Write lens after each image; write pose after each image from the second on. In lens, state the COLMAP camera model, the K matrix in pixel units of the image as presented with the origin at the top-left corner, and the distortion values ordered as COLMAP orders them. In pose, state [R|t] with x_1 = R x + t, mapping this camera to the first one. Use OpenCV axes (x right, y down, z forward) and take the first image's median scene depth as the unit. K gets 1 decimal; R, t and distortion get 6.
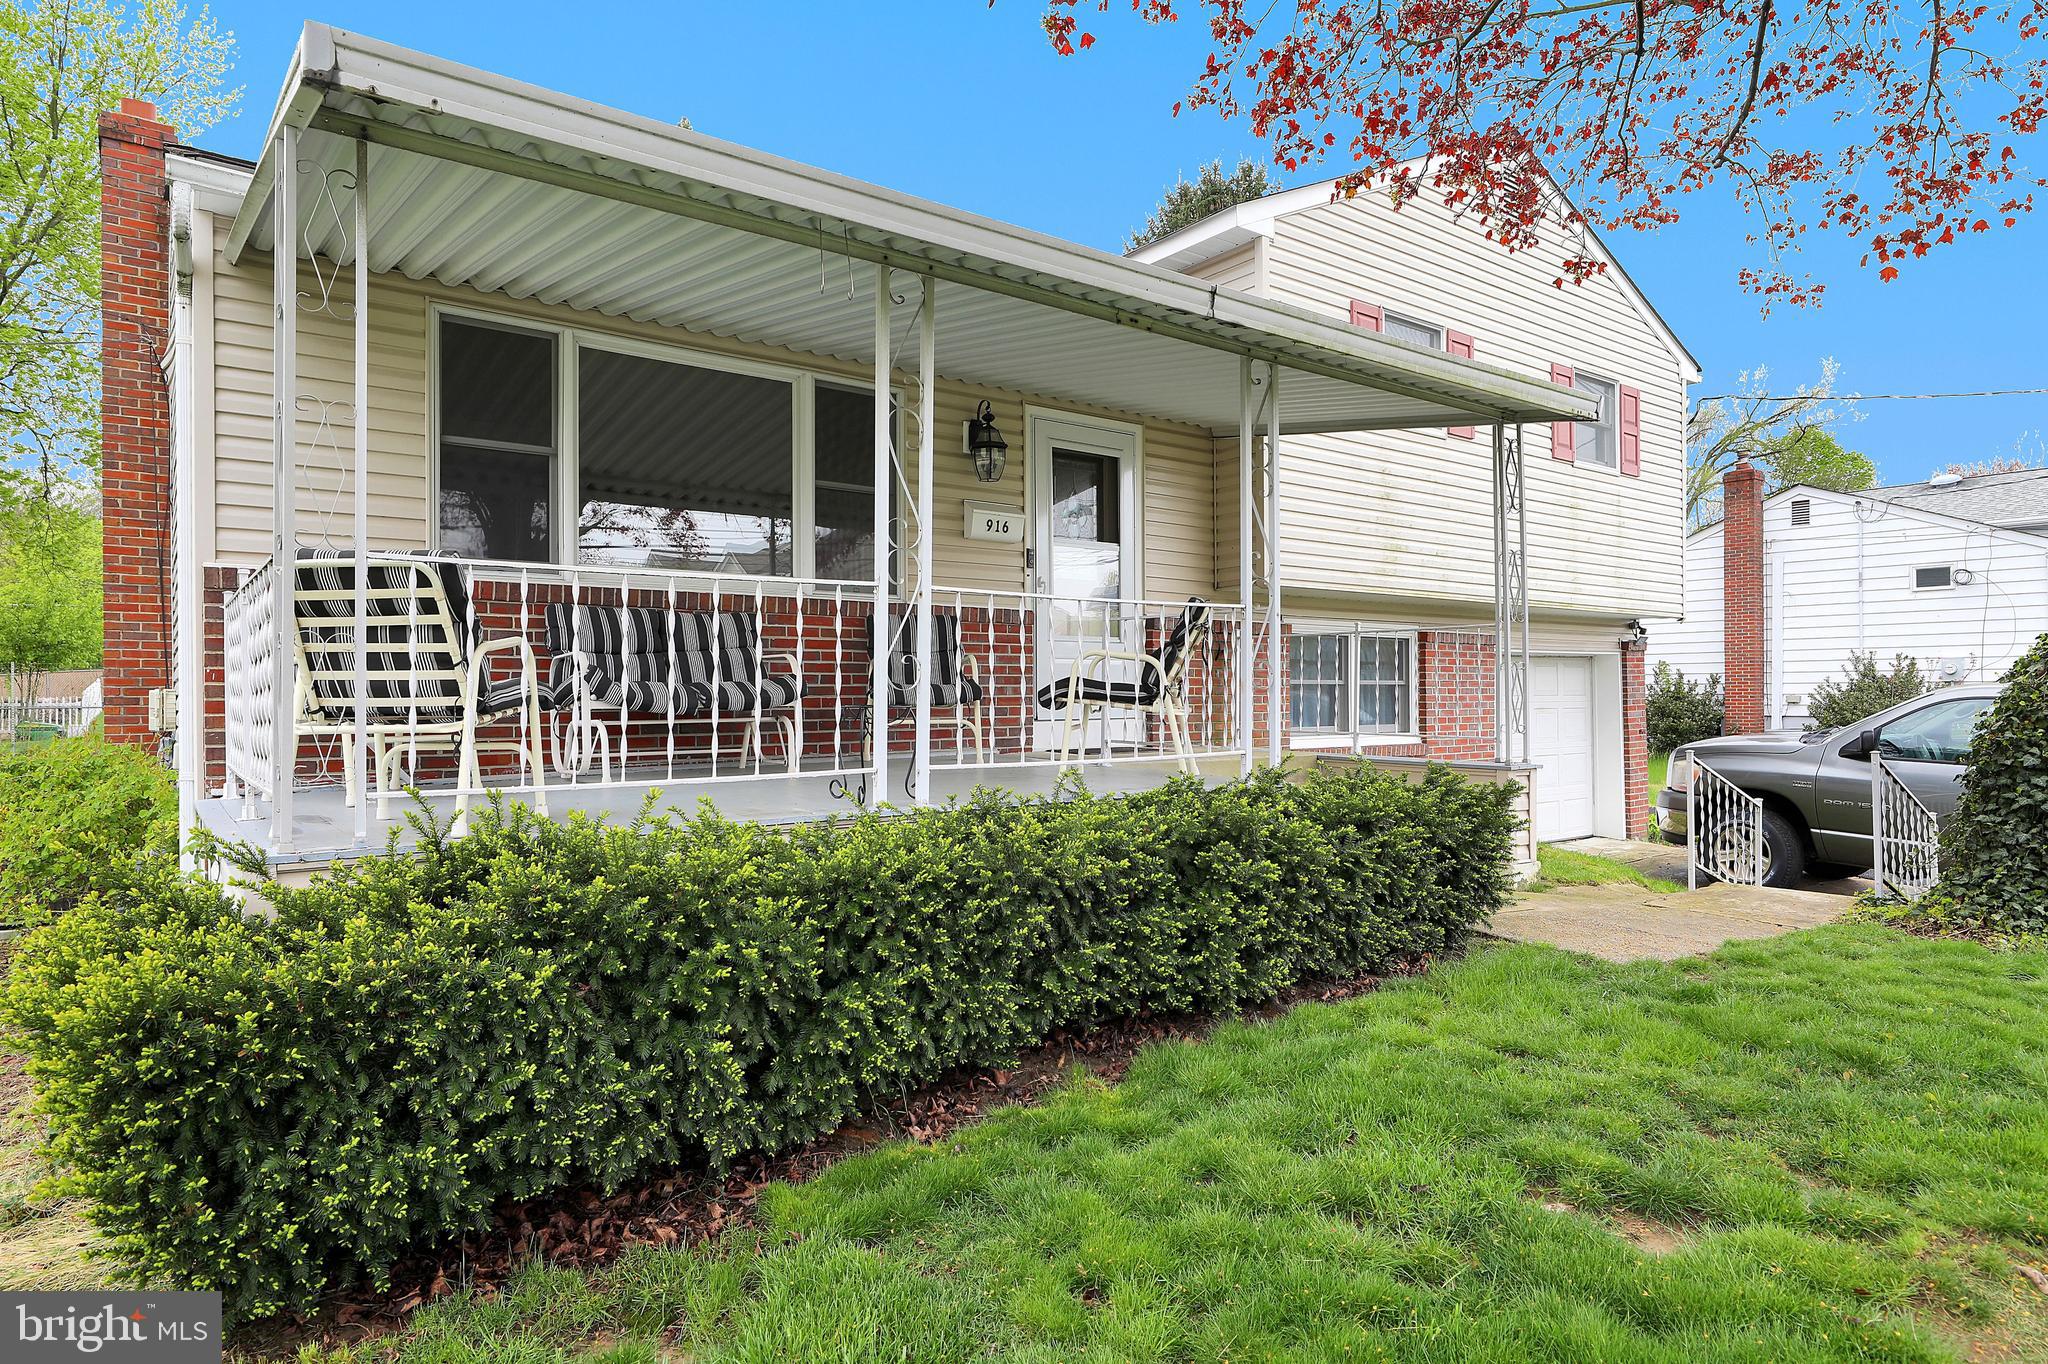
lens RADIAL K [[1170.4, 0, 1035.7], [0, 1170.4, 690.8], [0, 0, 1]] dist [0.005850, 0.000941]
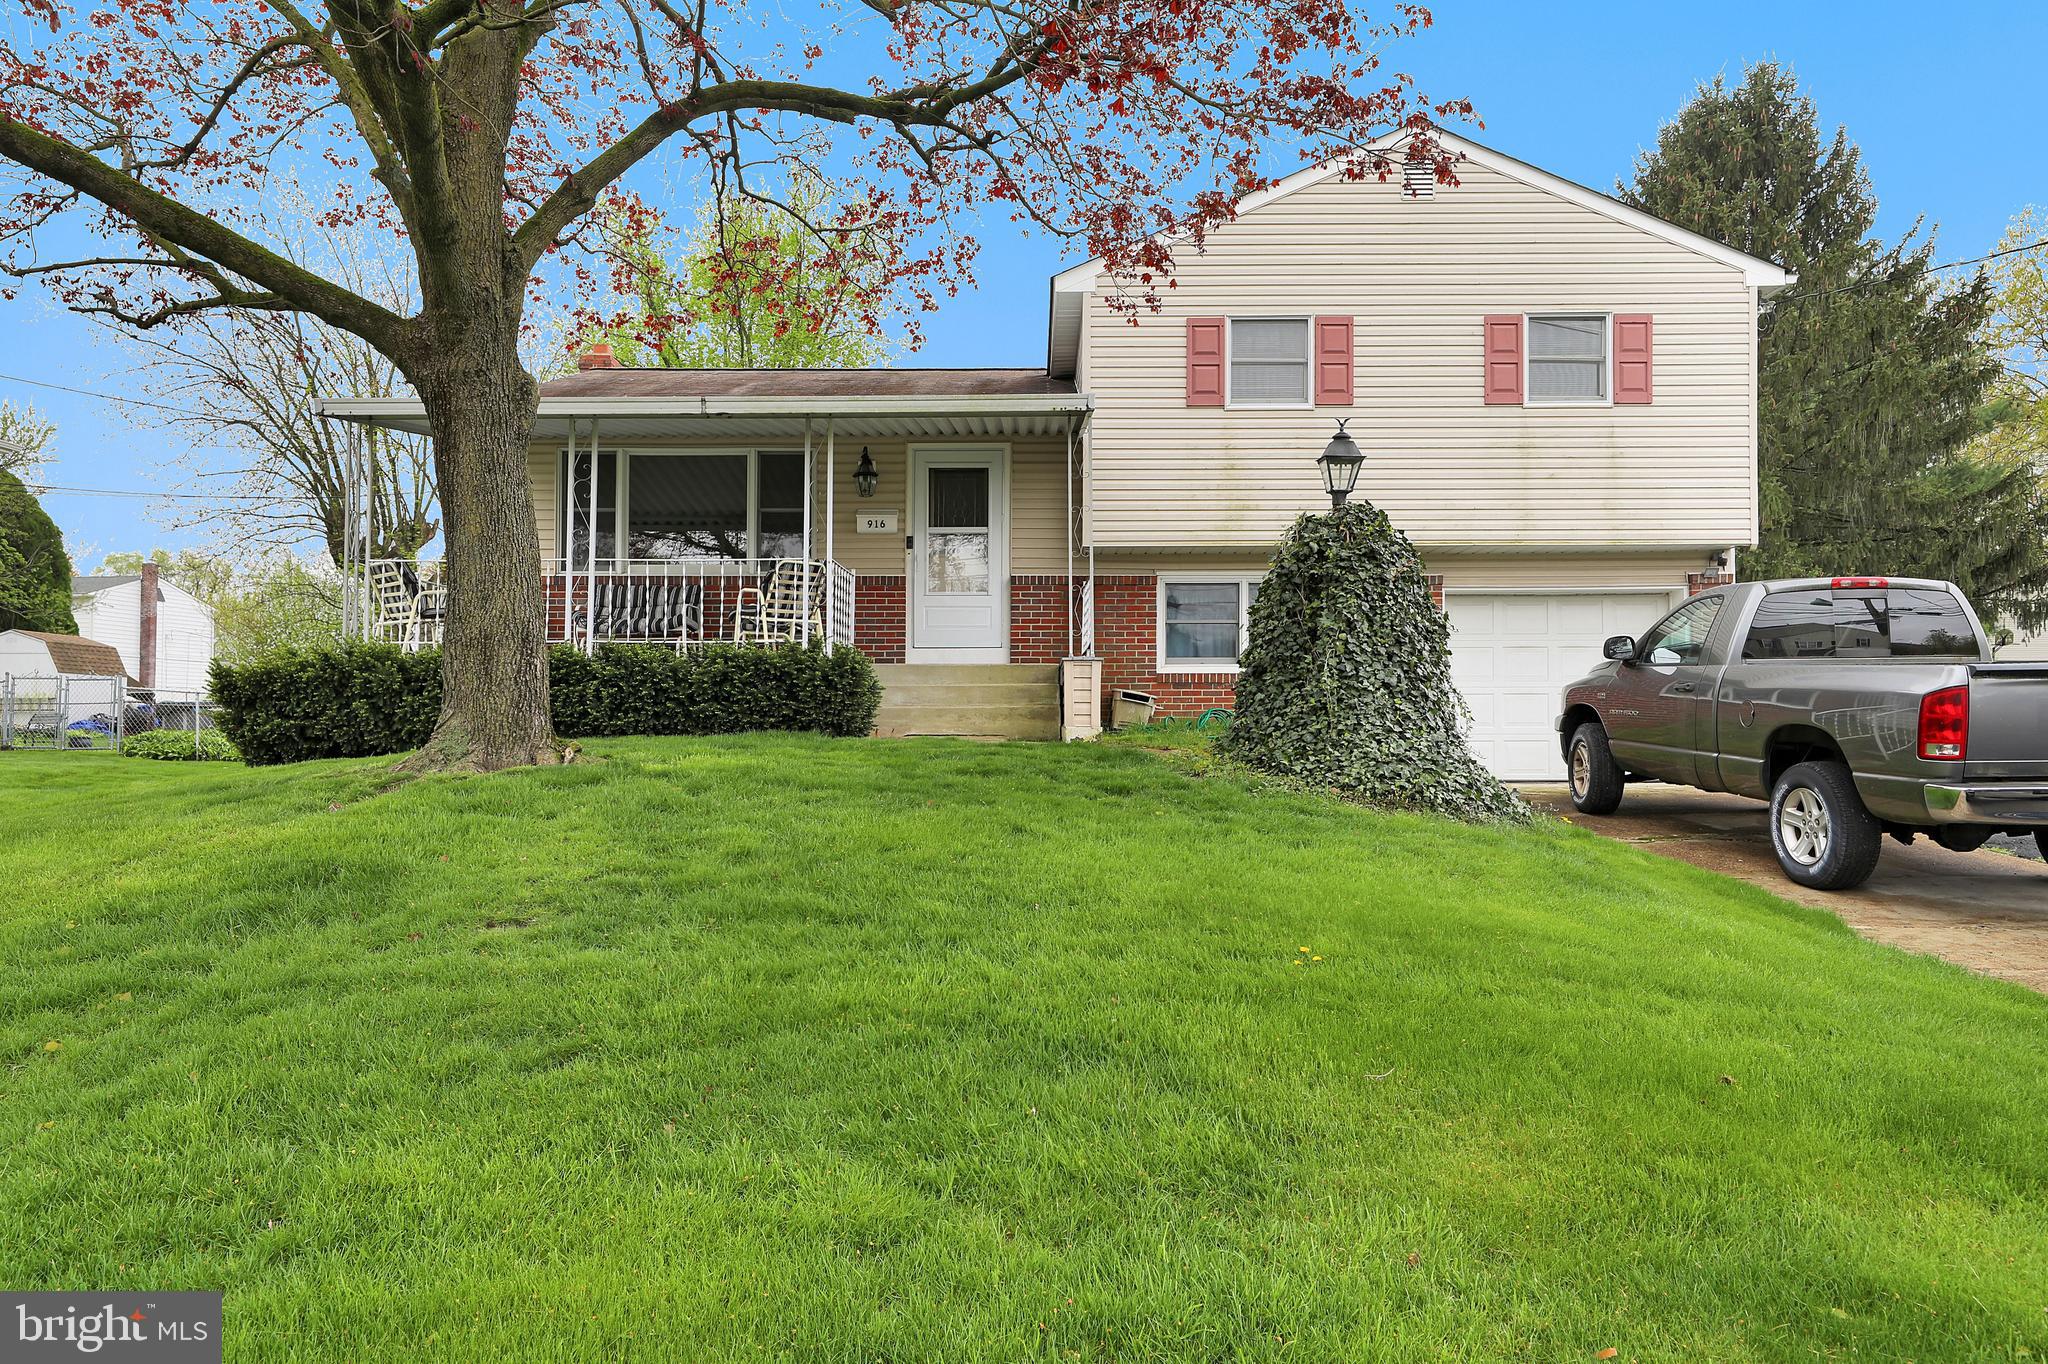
lens RADIAL K [[1249.6, 0, 1020.3], [0, 1249.6, 675.3], [0, 0, 1]] dist [0.026465, 0.001002]
pose [[0.792177, -0.022609, -0.609873, 1.117422], [0.001408, 0.999379, -0.035219, 0.119478], [0.610290, 0.027041, 0.791716, -0.203746]]
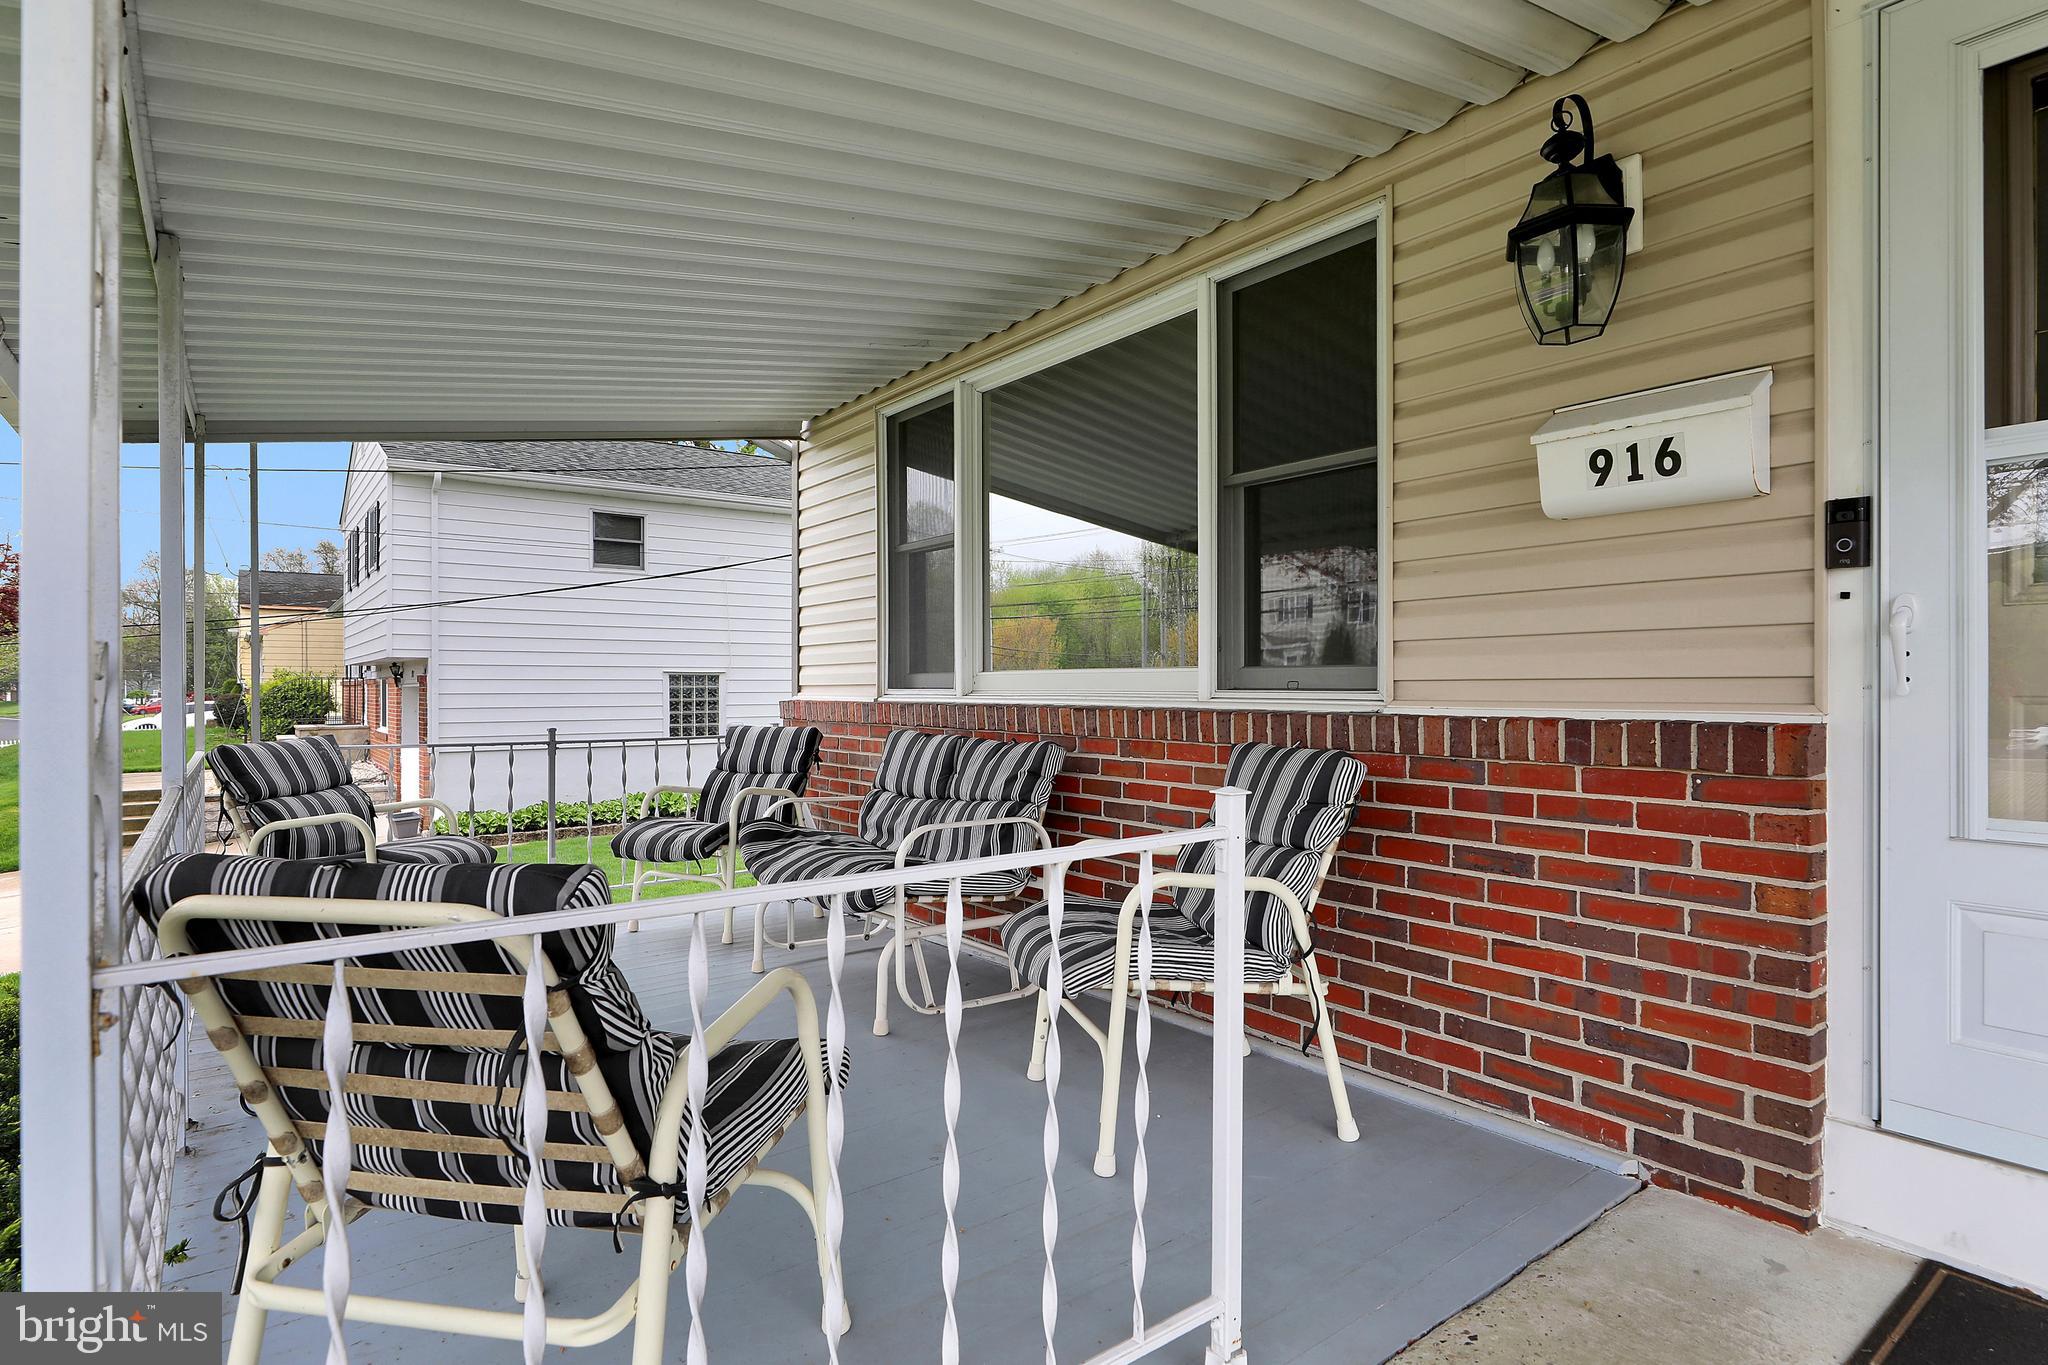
lens RADIAL K [[1043.1, 0, 1023.9], [0, 1043.1, 683.5], [0, 0, 1]] dist [-0.004505, -0.000466]
pose [[0.006129, -0.001799, -0.999980, 0.240050], [0.008208, 0.999965, -0.001749, -0.080159], [0.999948, -0.008197, 0.006143, 0.816288]]
